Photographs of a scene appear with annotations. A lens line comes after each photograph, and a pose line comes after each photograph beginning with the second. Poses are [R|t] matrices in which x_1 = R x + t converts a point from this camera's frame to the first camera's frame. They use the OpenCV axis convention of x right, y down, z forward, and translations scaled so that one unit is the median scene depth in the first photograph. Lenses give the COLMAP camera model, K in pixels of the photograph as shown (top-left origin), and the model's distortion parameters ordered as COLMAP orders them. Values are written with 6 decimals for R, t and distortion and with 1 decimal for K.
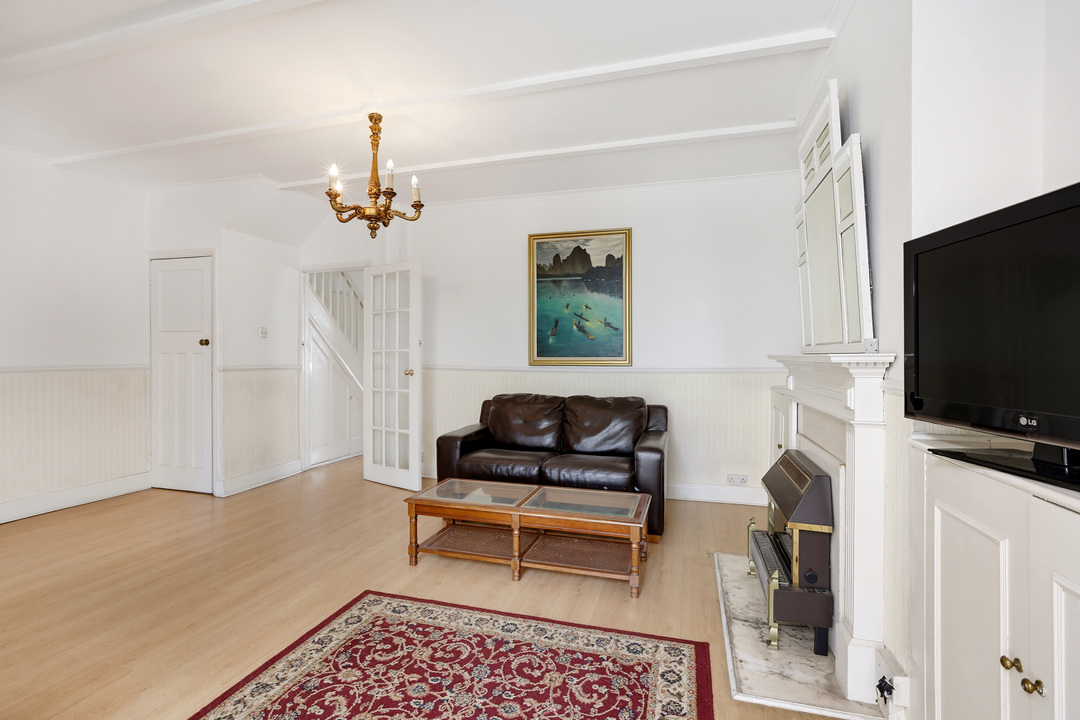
lens RADIAL K [[496.2, 0, 535.5], [0, 496.2, 355.4], [0, 0, 1]] dist [0.002924, 0.001611]
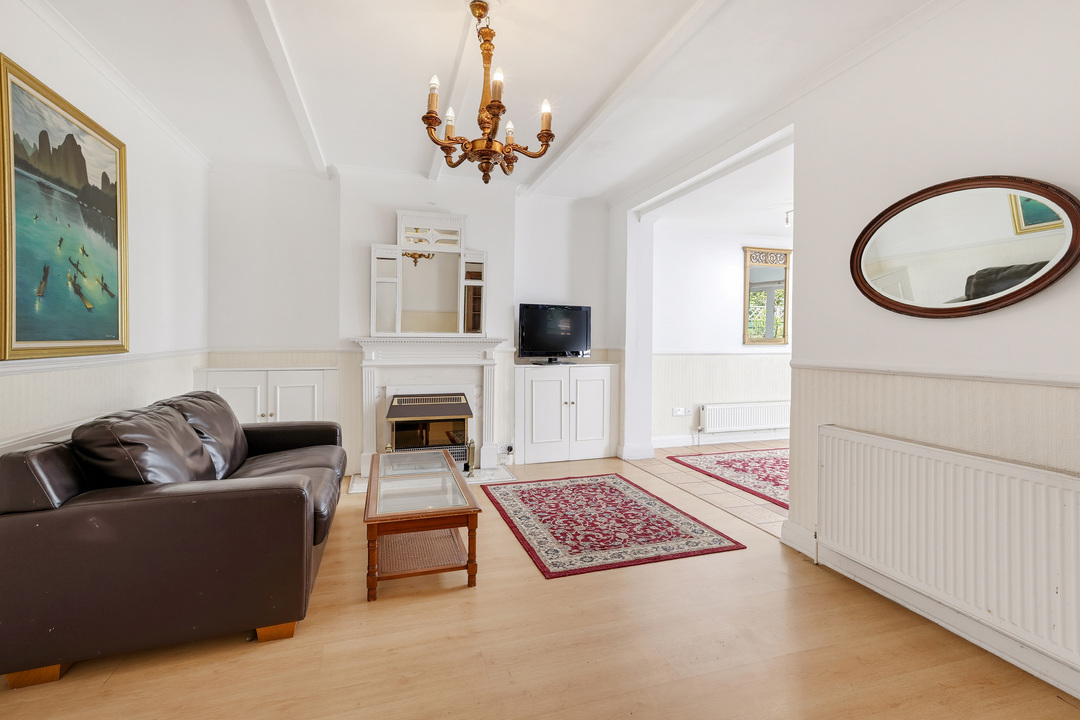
lens RADIAL K [[496.2, 0, 520.8], [0, 496.2, 342.3], [0, 0, 1]] dist [0.002924, 0.001611]
pose [[-0.538456, -0.010473, 0.842589, -1.418304], [-0.008193, 0.999941, 0.007193, -0.005657], [-0.842614, -0.003030, -0.538510, 1.958309]]
